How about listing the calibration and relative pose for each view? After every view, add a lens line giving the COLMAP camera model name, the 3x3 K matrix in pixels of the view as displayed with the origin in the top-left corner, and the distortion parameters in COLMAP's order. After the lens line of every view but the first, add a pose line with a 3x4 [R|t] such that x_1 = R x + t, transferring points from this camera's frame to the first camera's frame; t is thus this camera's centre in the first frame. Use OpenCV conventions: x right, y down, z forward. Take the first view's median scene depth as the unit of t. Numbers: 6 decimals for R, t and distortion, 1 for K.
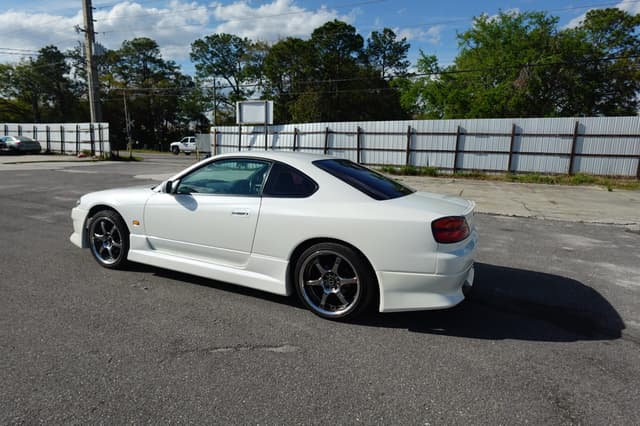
lens RADIAL K [[360.5, 0, 321.0], [0, 360.5, 211.3], [0, 0, 1]] dist [-0.003946, 0.003881]
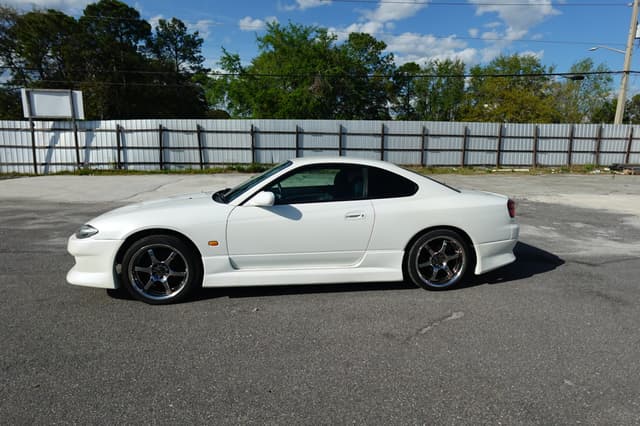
lens RADIAL K [[360.5, 0, 321.0], [0, 360.5, 210.6], [0, 0, 1]] dist [-0.003946, 0.003881]
pose [[0.845987, -0.108576, 0.522032, -0.139166], [0.104180, 0.993837, 0.037874, -0.010057], [-0.522927, 0.022344, 0.852084, 0.020153]]
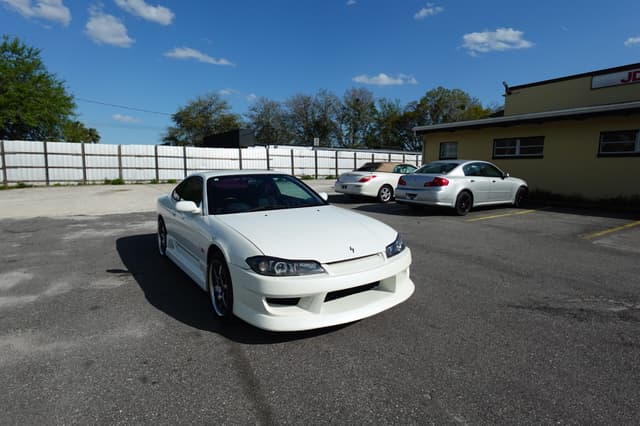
lens RADIAL K [[360.5, 0, 320.2], [0, 360.5, 214.0], [0, 0, 1]] dist [-0.003946, 0.003881]
pose [[-0.853389, -0.096327, 0.512297, -0.202654], [0.061186, 0.957474, 0.281958, -0.072034], [-0.517671, 0.271965, -0.811204, 0.380589]]
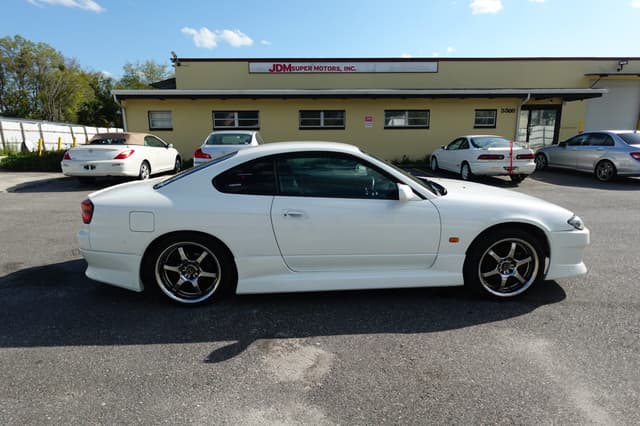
lens RADIAL K [[360.5, 0, 319.9], [0, 360.5, 216.6], [0, 0, 1]] dist [-0.003946, 0.003881]
pose [[-0.887411, 0.077625, -0.454396, 0.059279], [-0.093357, 0.935031, 0.342054, -0.060962], [0.451426, 0.345964, -0.822511, 0.362224]]
